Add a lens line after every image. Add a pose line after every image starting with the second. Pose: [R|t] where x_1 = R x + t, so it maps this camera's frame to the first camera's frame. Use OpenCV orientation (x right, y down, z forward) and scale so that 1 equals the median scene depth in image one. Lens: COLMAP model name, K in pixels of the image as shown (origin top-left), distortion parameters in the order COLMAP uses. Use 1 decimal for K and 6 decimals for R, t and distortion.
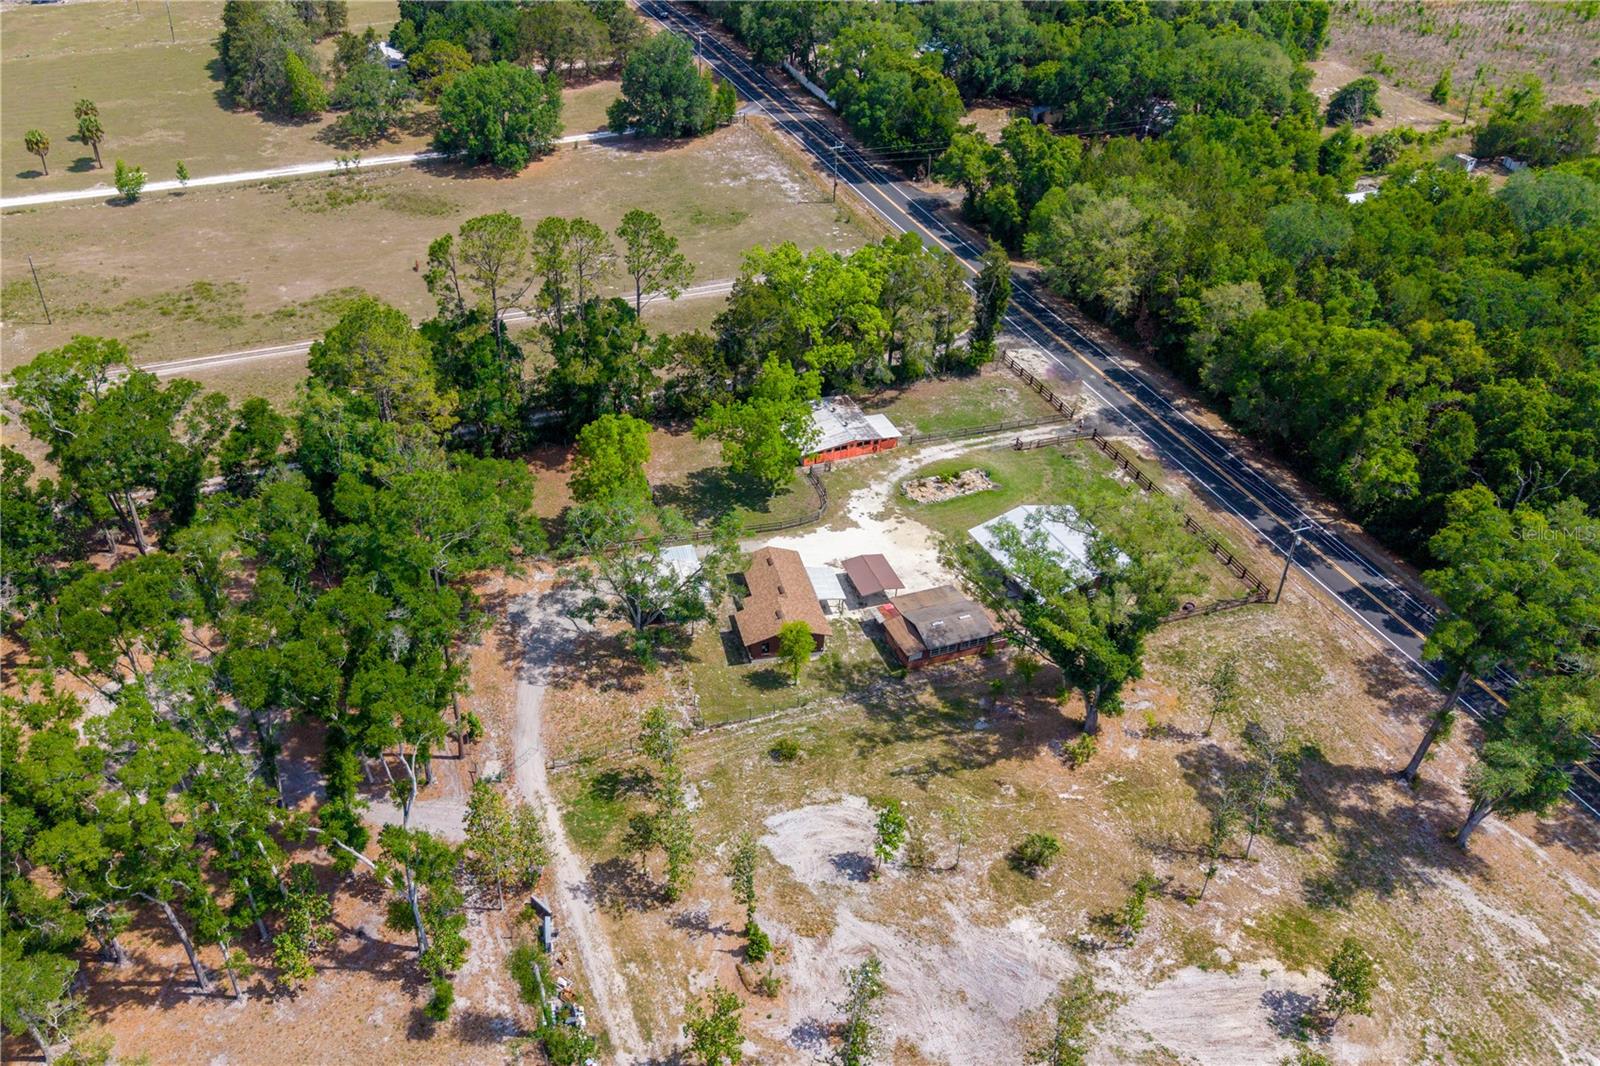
lens RADIAL K [[1283.4, 0, 685.6], [0, 1283.4, 536.2], [0, 0, 1]] dist [0.020877, -0.017341]
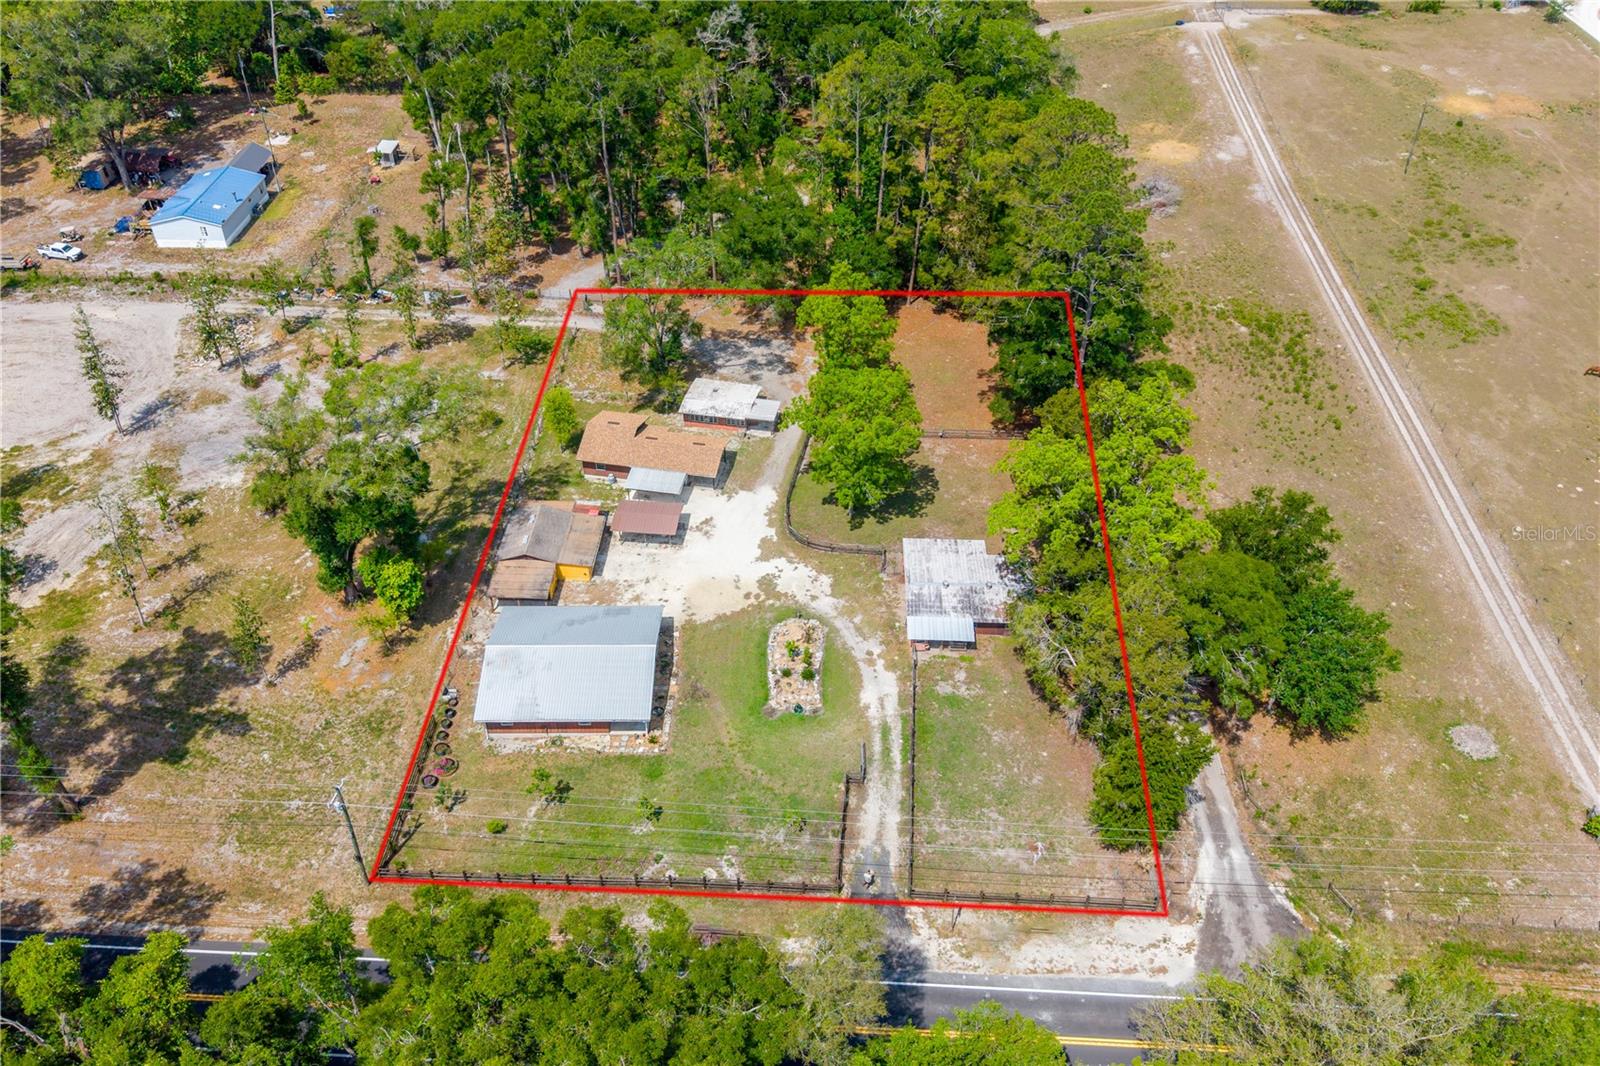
lens RADIAL K [[1266.2, 0, 788.2], [0, 1266.2, 560.7], [0, 0, 1]] dist [0.022749, -0.015377]
pose [[-0.365884, 0.612054, -0.701084, 0.652560], [-0.542318, 0.471982, 0.695071, -0.543494], [0.756320, 0.634526, 0.159237, 0.833893]]
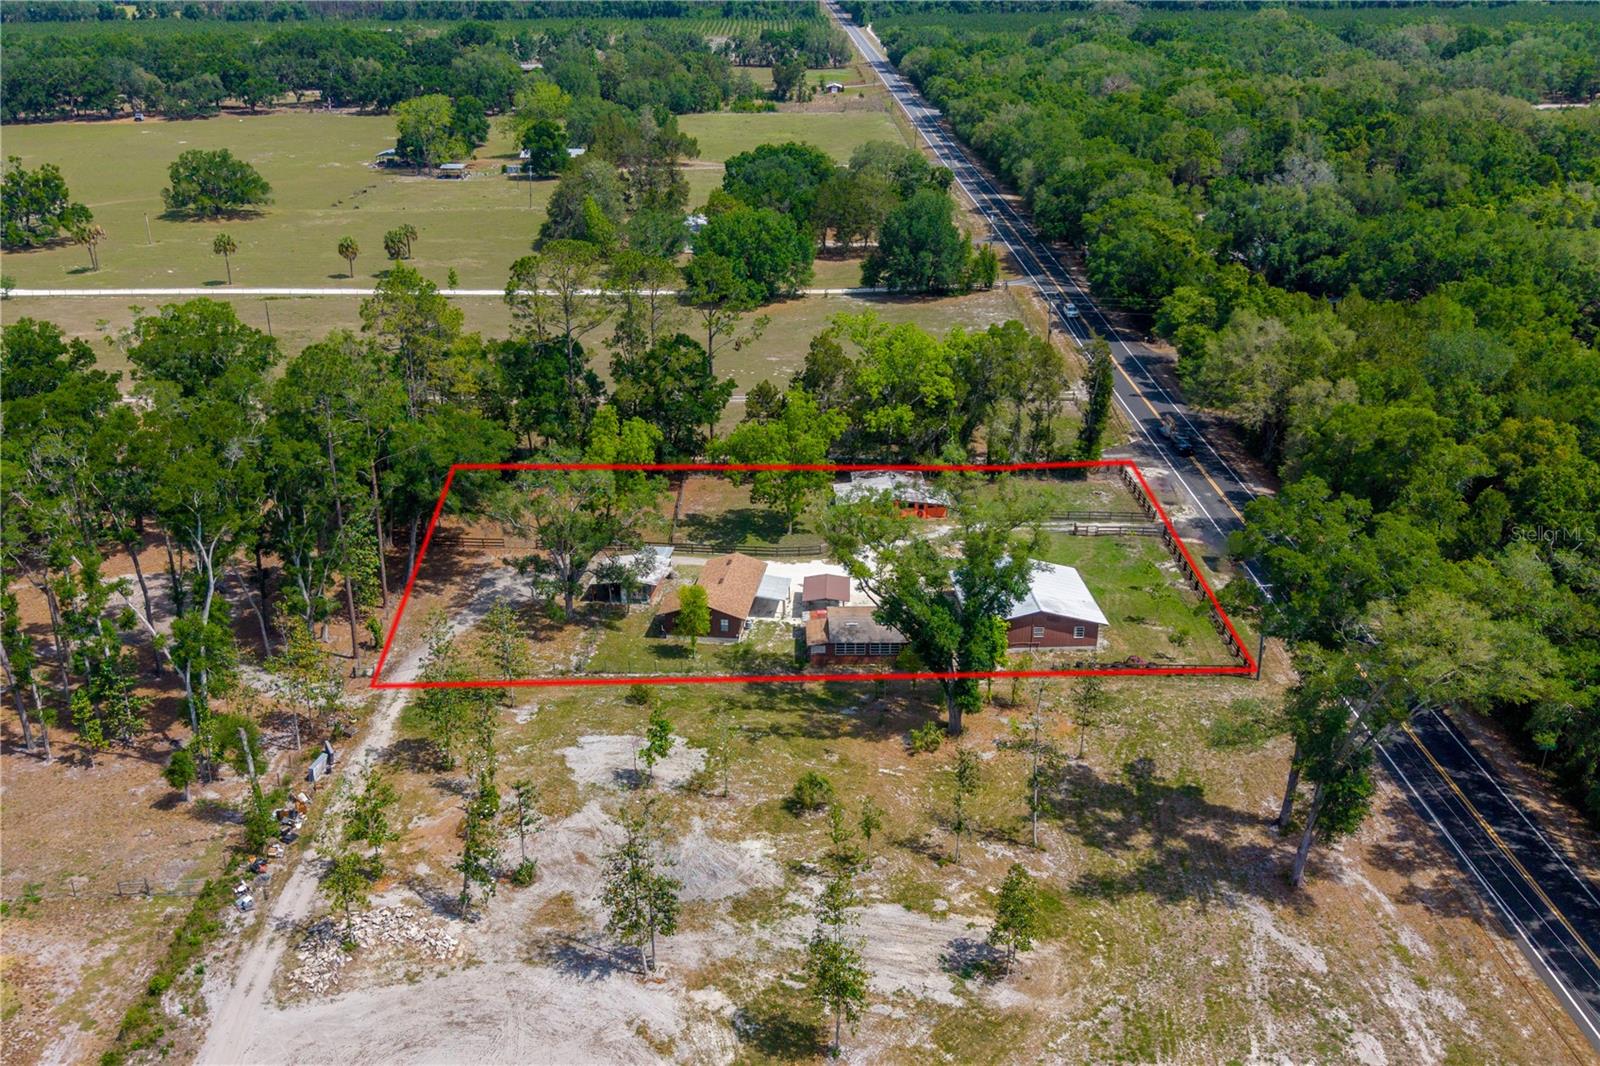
lens RADIAL K [[1468.4, 0, 766.7], [0, 1468.4, 536.8], [0, 0, 1]] dist [0.091776, -0.187656]
pose [[0.947527, 0.119530, -0.296487, 0.374354], [-0.187158, 0.959319, -0.211374, 0.206147], [0.259160, 0.255772, 0.931352, -0.051218]]
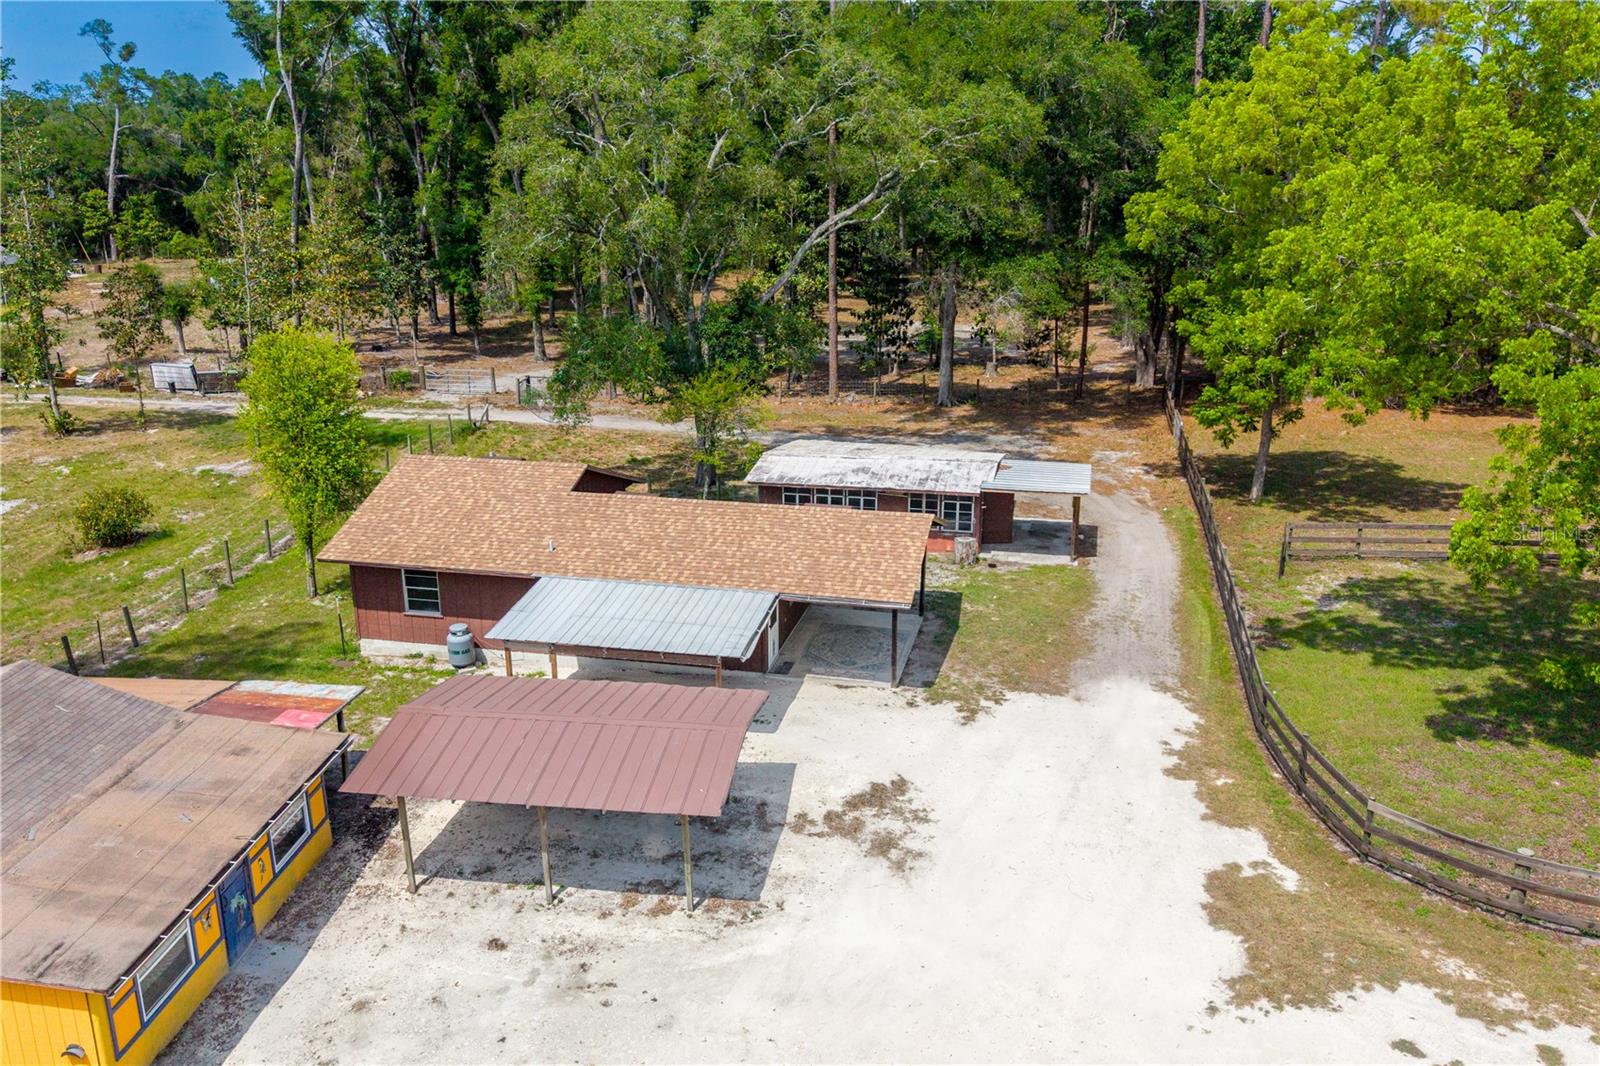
lens RADIAL K [[1276.9, 0, 773.5], [0, 1276.9, 541.2], [0, 0, 1]] dist [0.056021, -0.059141]
pose [[-0.411381, 0.278836, -0.867765, 0.236721], [-0.524095, 0.706562, 0.475494, -0.069956], [0.745714, 0.650401, -0.144529, 0.898205]]
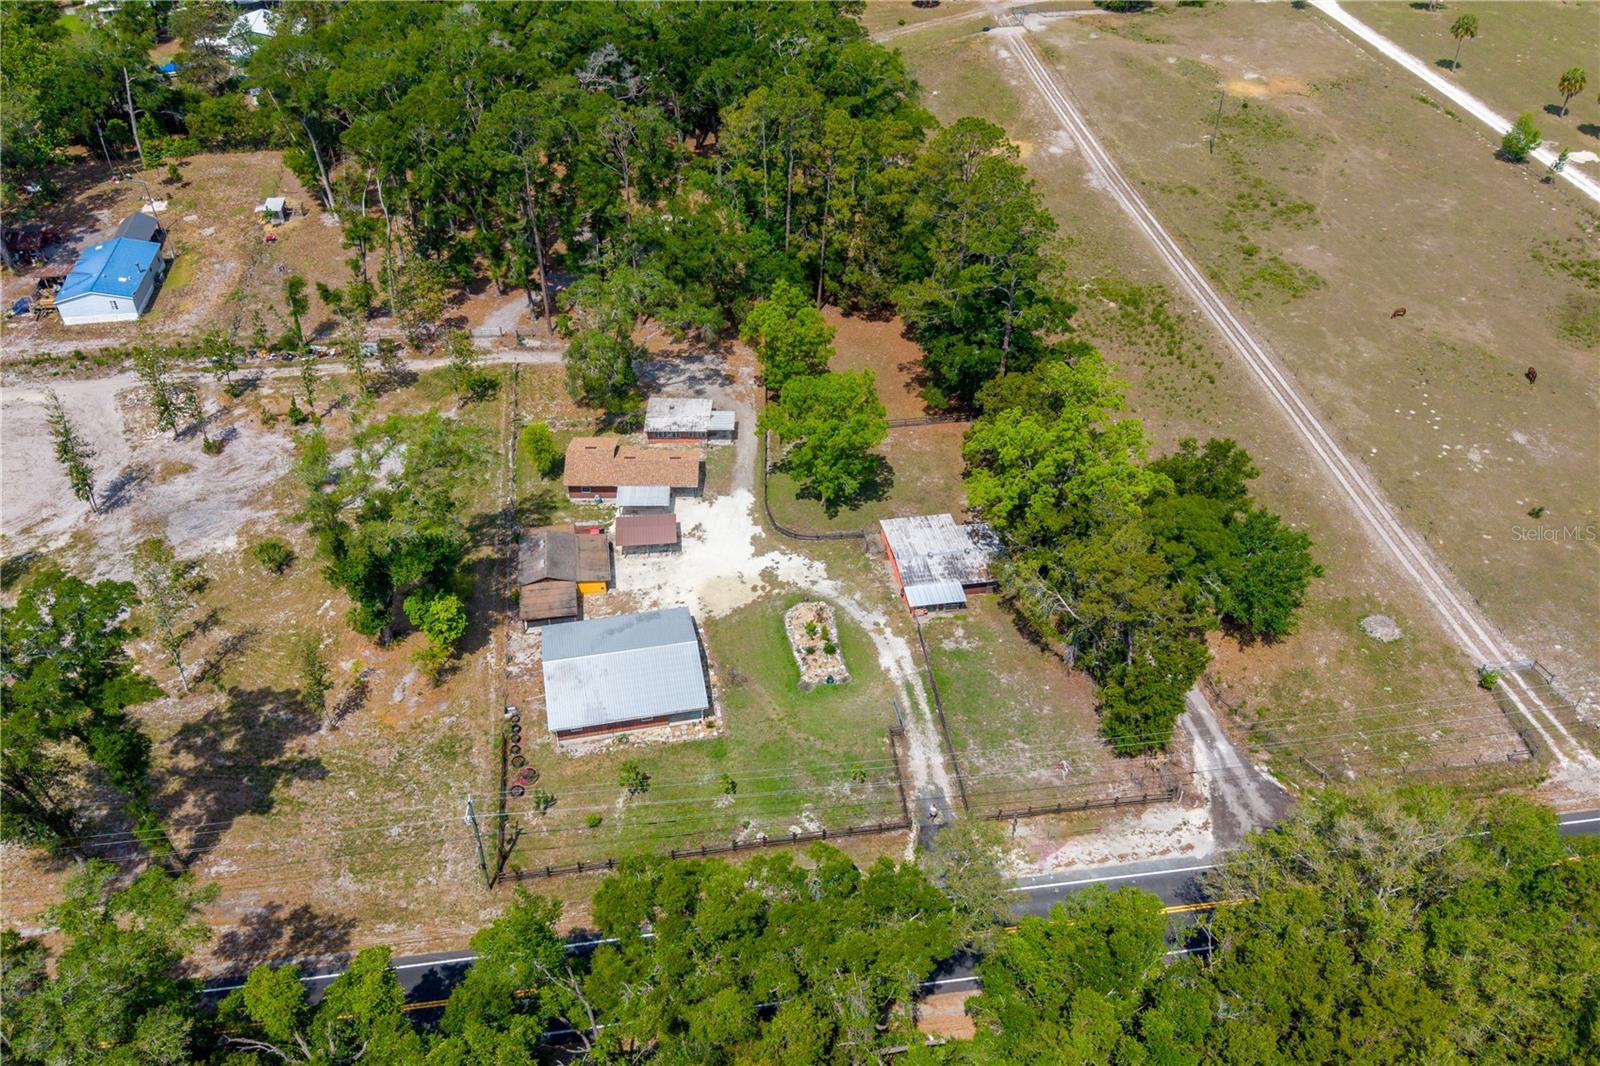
lens RADIAL K [[1285.5, 0, 783.6], [0, 1285.5, 537.1], [0, 0, 1]] dist [0.033843, -0.035779]
pose [[-0.175786, 0.631909, -0.754845, 0.757000], [-0.577606, 0.554715, 0.598884, -0.533410], [0.797164, 0.541279, 0.267483, 0.722458]]
